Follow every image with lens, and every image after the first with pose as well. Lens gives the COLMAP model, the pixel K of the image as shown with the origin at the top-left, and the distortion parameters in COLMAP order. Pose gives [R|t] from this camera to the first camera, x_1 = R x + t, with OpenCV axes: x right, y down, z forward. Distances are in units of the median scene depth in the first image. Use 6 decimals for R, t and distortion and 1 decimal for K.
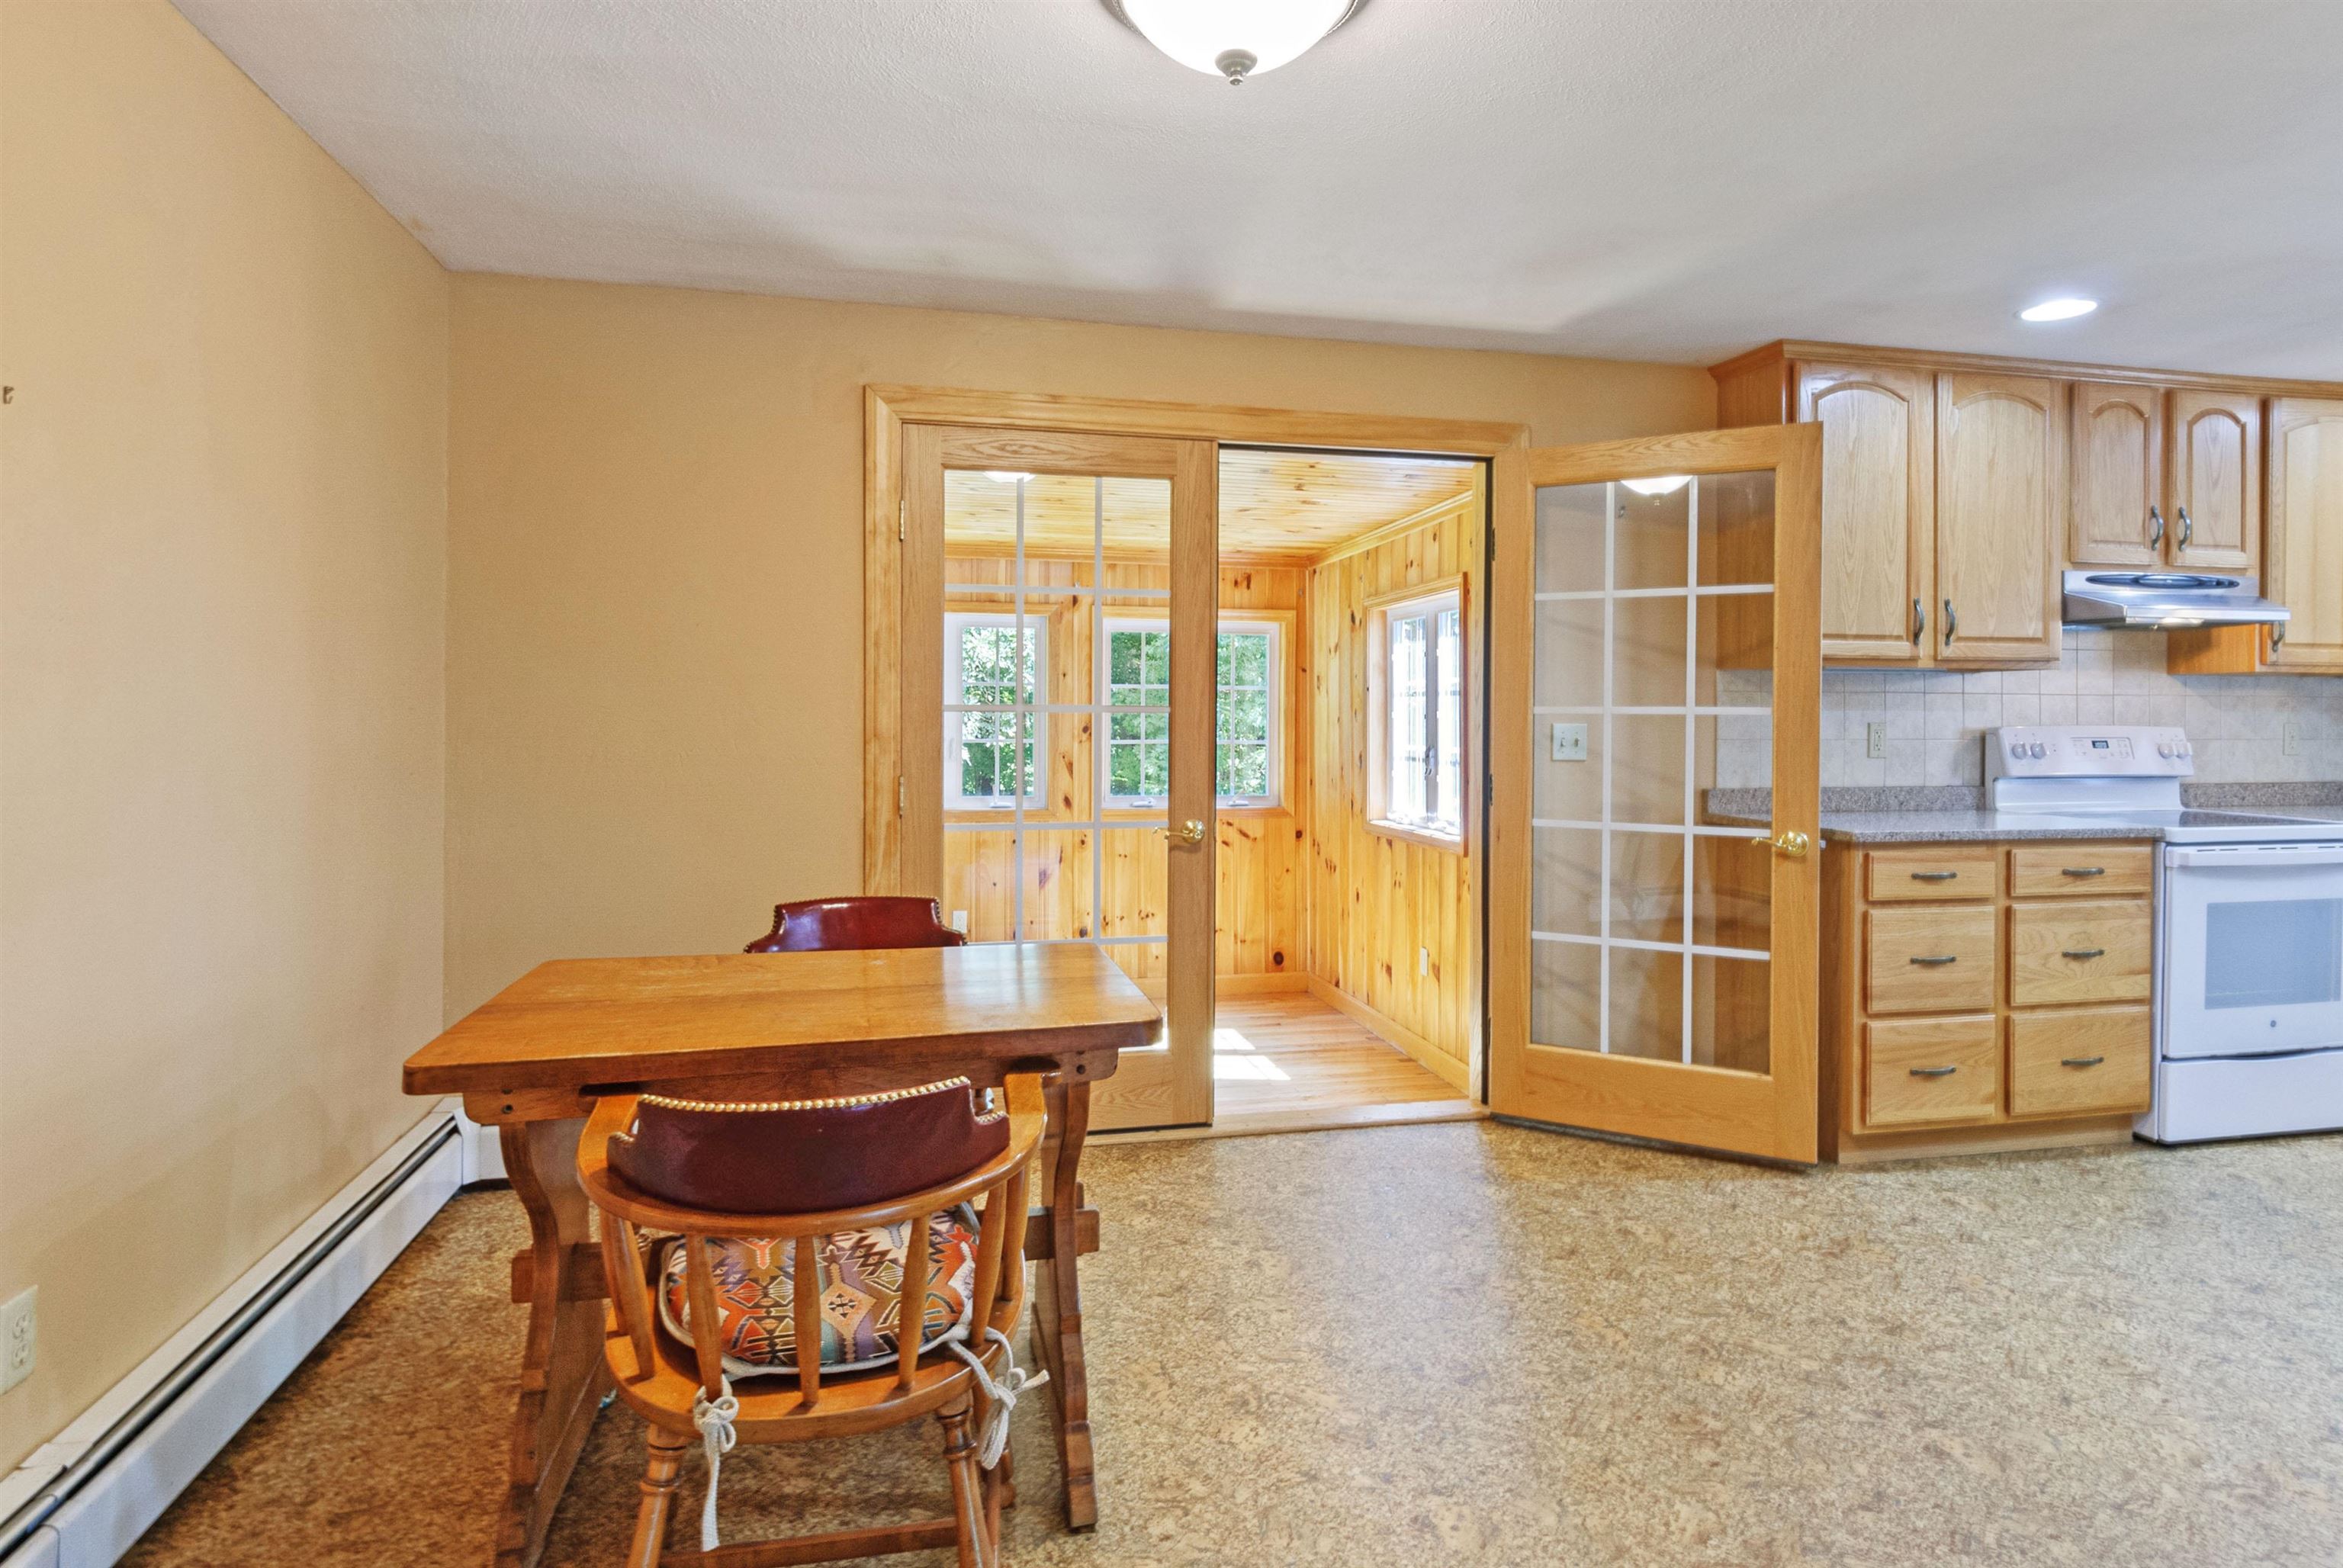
lens RADIAL K [[1264.3, 0, 1168.6], [0, 1264.3, 722.2], [0, 0, 1]] dist [0.005297, -0.003416]
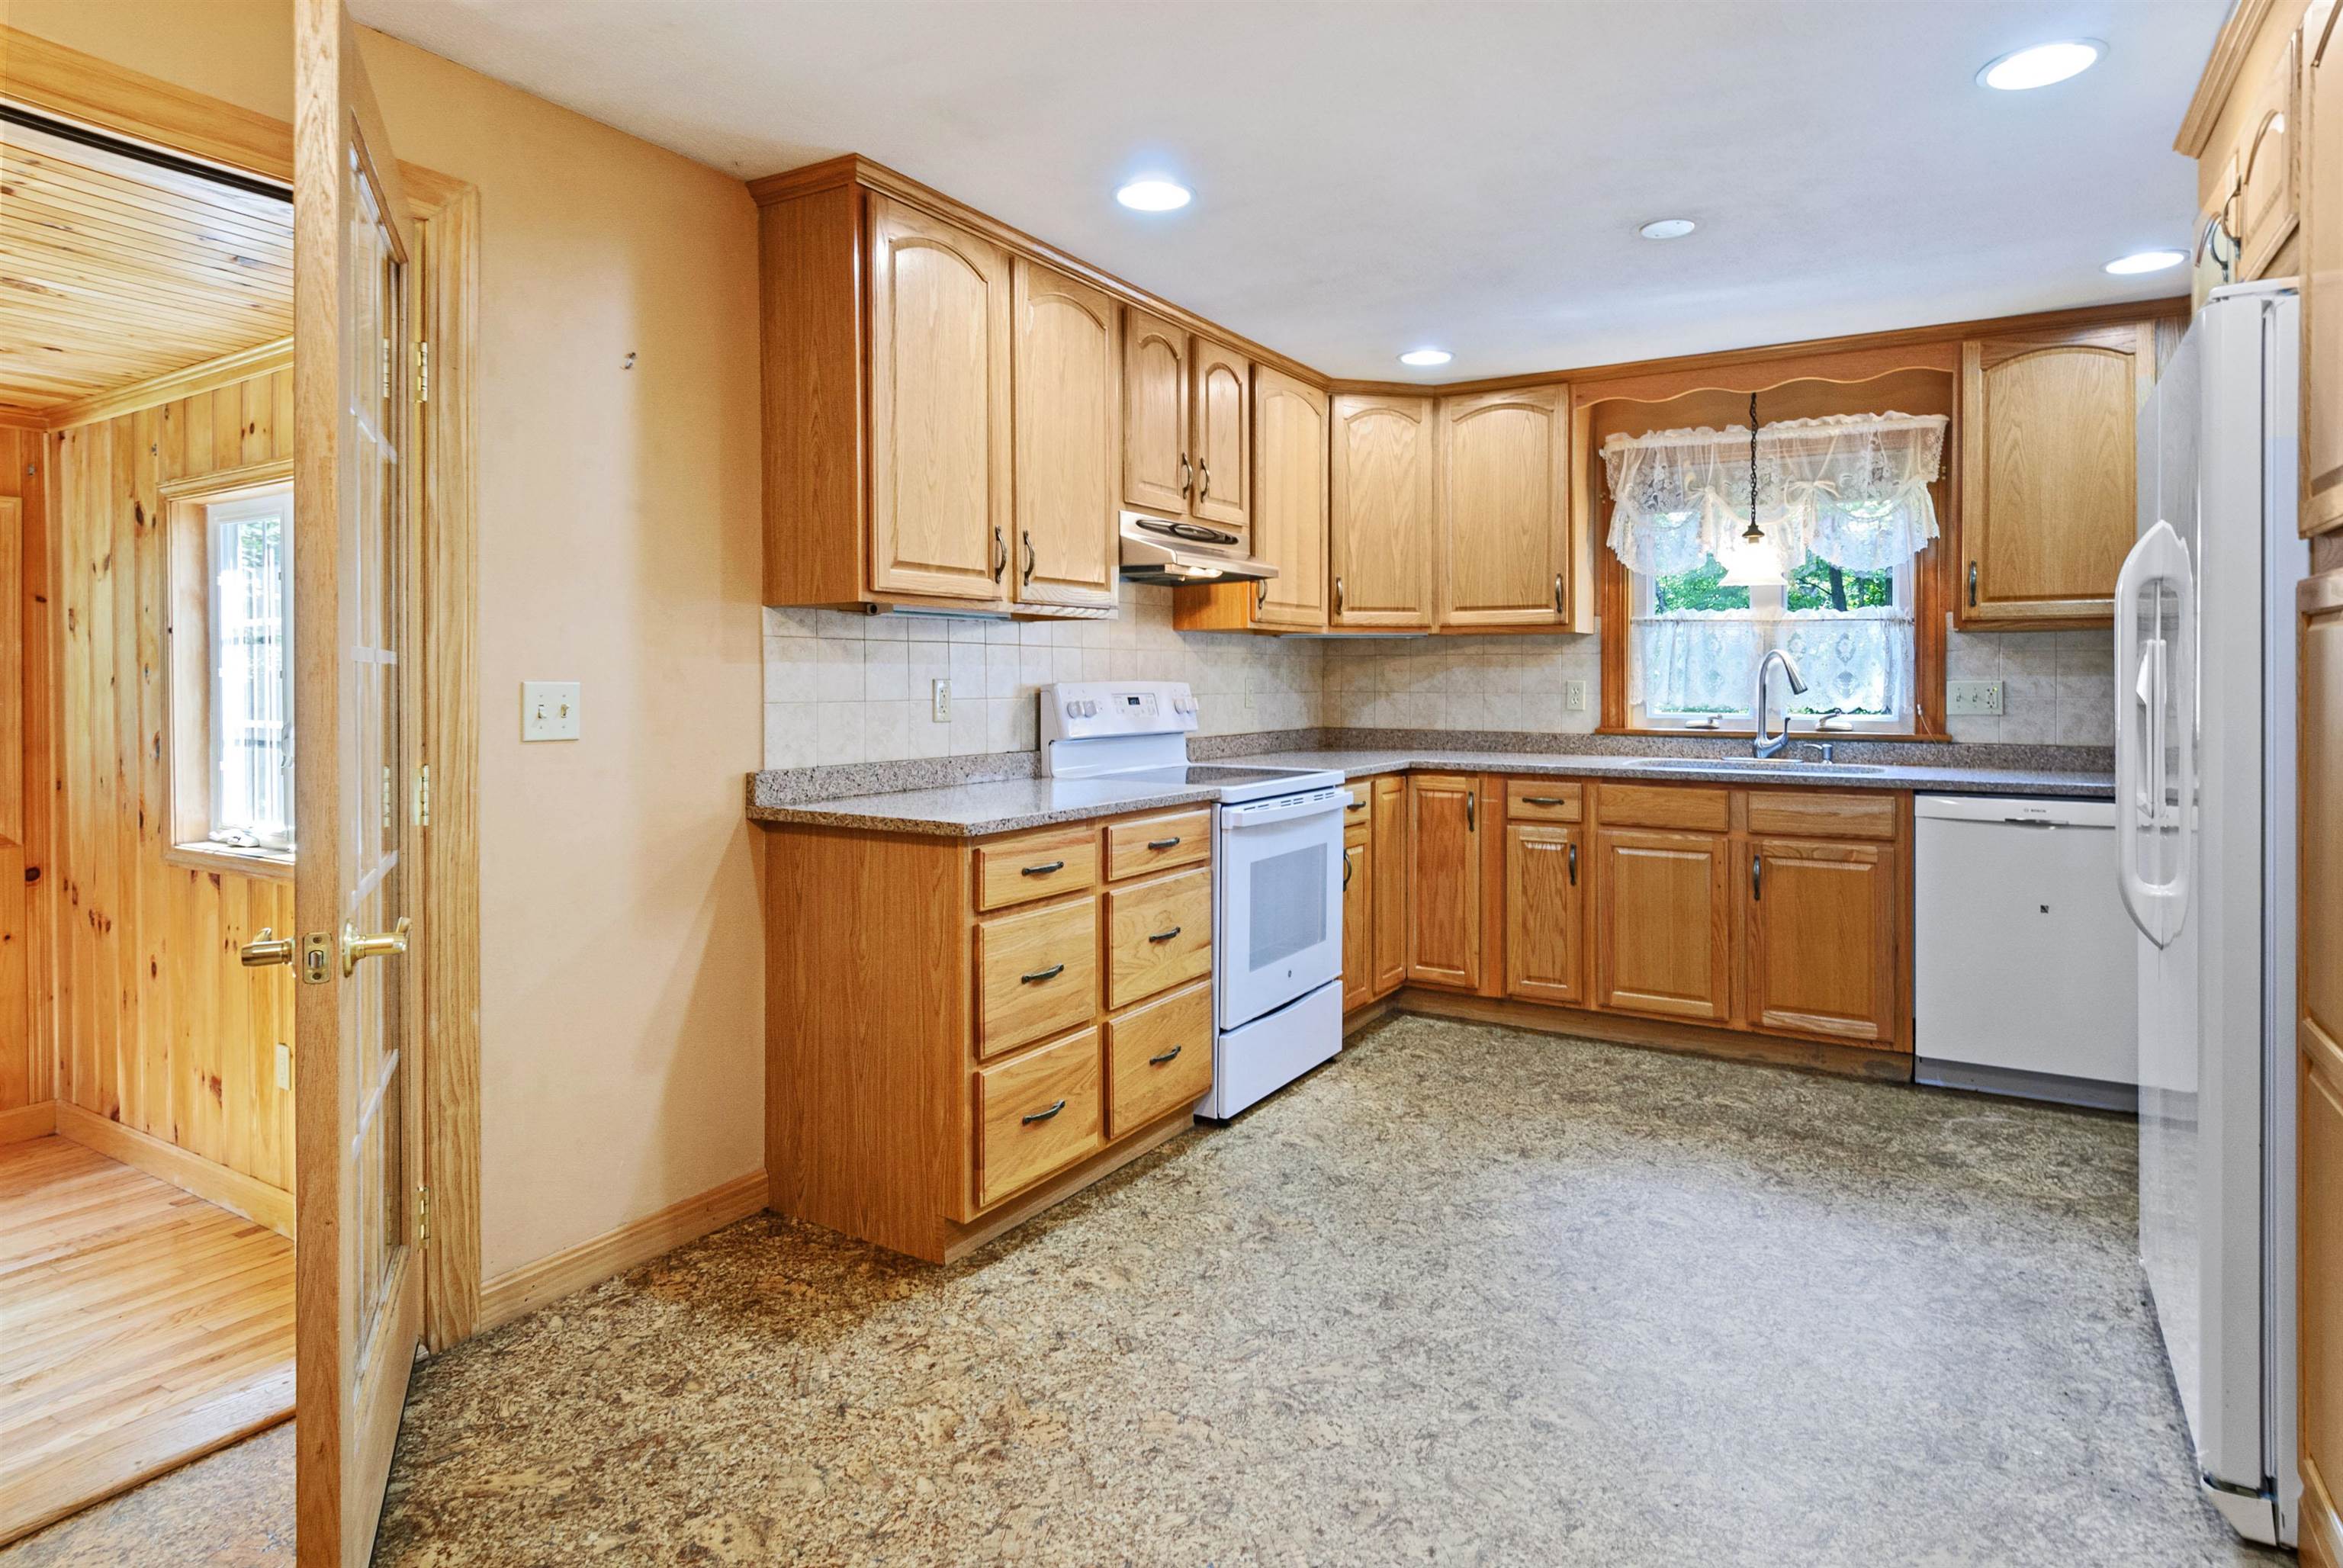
lens RADIAL K [[1264.3, 0, 1178.4], [0, 1264.3, 690.0], [0, 0, 1]] dist [0.005297, -0.003416]
pose [[0.689246, -0.010079, 0.724458, 0.076440], [0.007682, 0.999949, 0.006603, 0.003689], [-0.724487, 0.001014, 0.689288, 0.343988]]
